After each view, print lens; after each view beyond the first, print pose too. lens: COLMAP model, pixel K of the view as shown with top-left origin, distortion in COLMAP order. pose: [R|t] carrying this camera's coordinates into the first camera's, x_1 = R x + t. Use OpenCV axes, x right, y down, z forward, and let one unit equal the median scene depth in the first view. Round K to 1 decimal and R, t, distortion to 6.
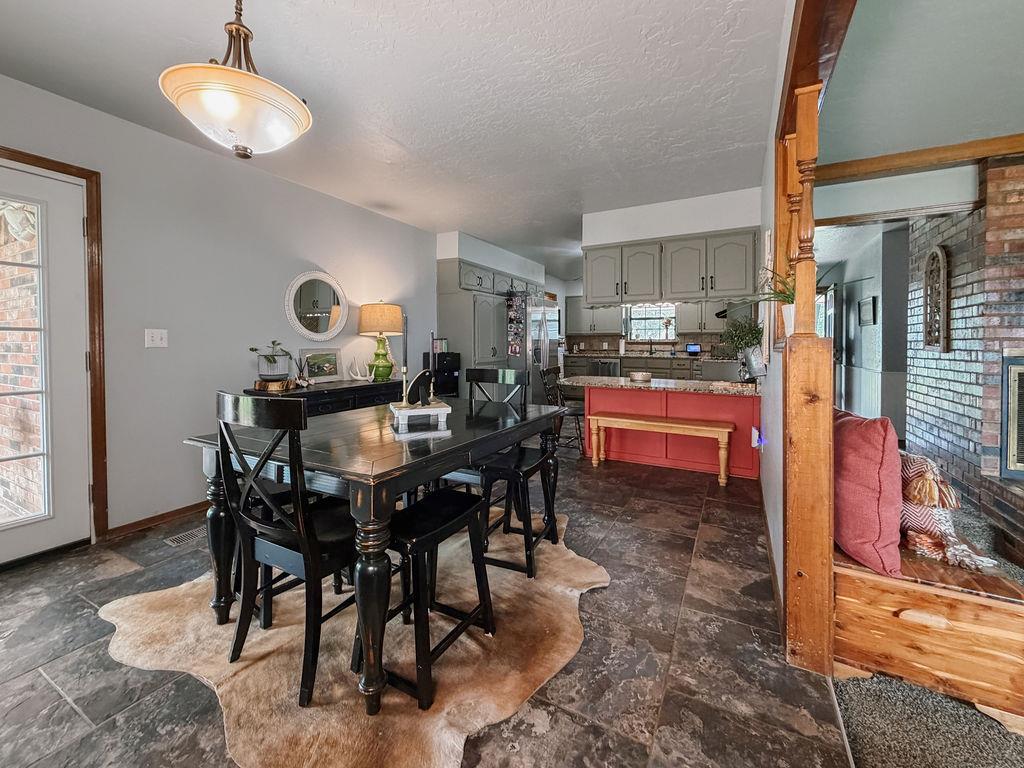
lens RADIAL K [[414.9, 0, 506.9], [0, 414.9, 350.0], [0, 0, 1]] dist [0.001434, -0.000525]
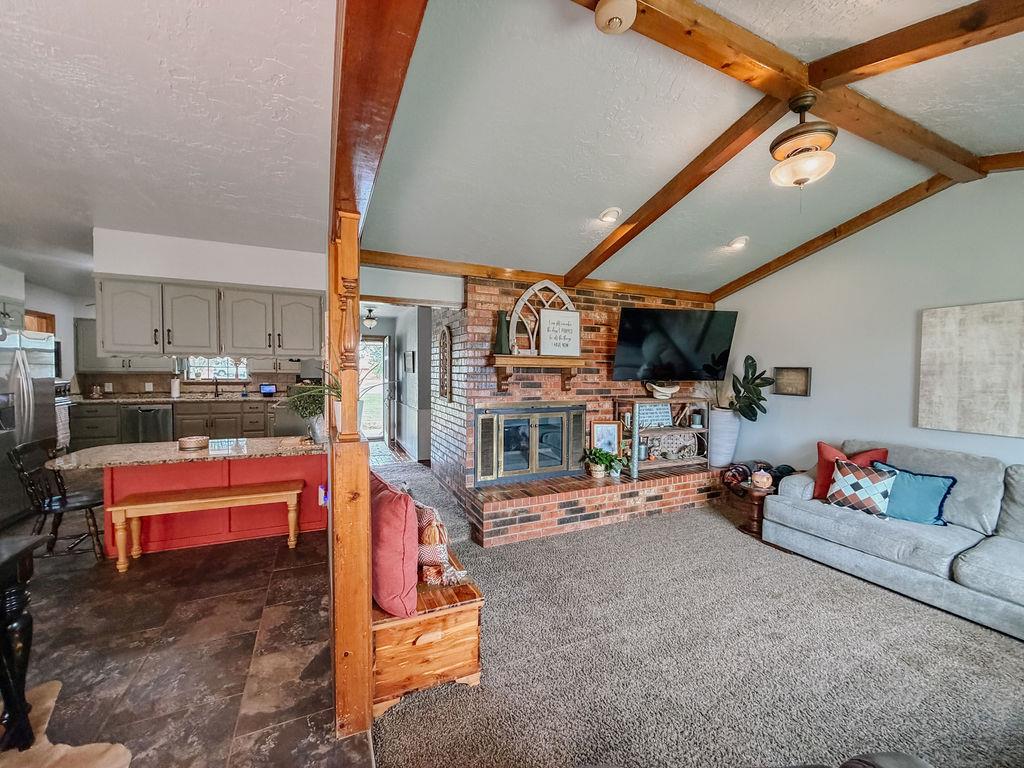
lens RADIAL K [[414.9, 0, 506.0], [0, 414.9, 380.6], [0, 0, 1]] dist [0.001434, -0.000525]
pose [[0.597531, -0.015015, 0.801705, 0.044621], [0.001678, 0.999846, 0.017475, -0.110766], [-0.801844, -0.009096, 0.597464, 0.001961]]
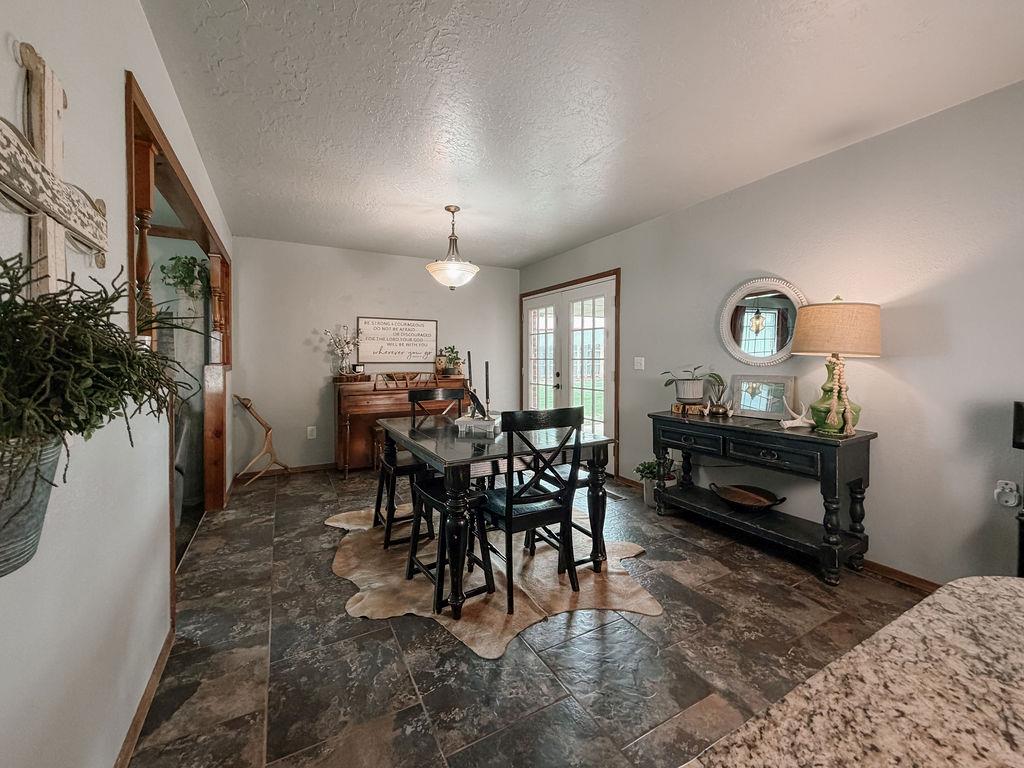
lens RADIAL K [[414.9, 0, 505.1], [0, 414.9, 362.5], [0, 0, 1]] dist [0.001434, -0.000525]
pose [[-0.534208, 0.006539, -0.845328, 0.655988], [-0.012654, 0.999796, 0.015730, -0.047628], [0.845258, 0.019100, -0.534017, 1.363302]]
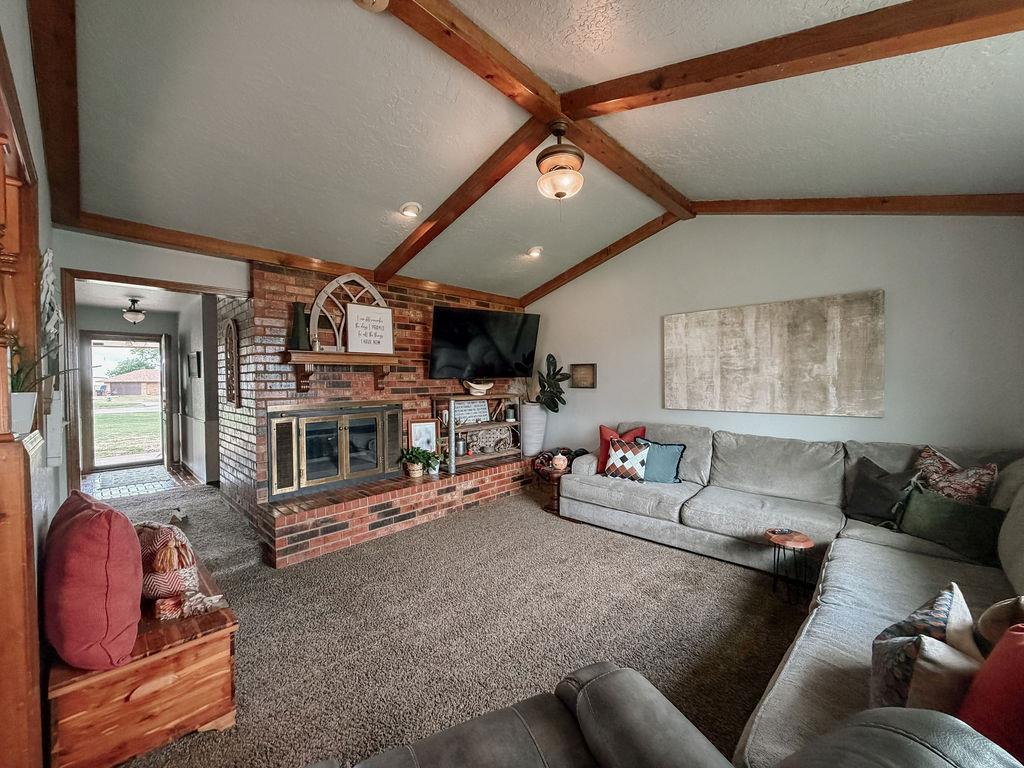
lens RADIAL K [[414.9, 0, 511.4], [0, 414.9, 380.0], [0, 0, 1]] dist [0.001434, -0.000525]
pose [[0.260606, -0.006828, 0.965421, 0.109800], [0.025073, 0.999686, 0.000302, -0.066553], [-0.965120, 0.024127, 0.260695, -0.105260]]
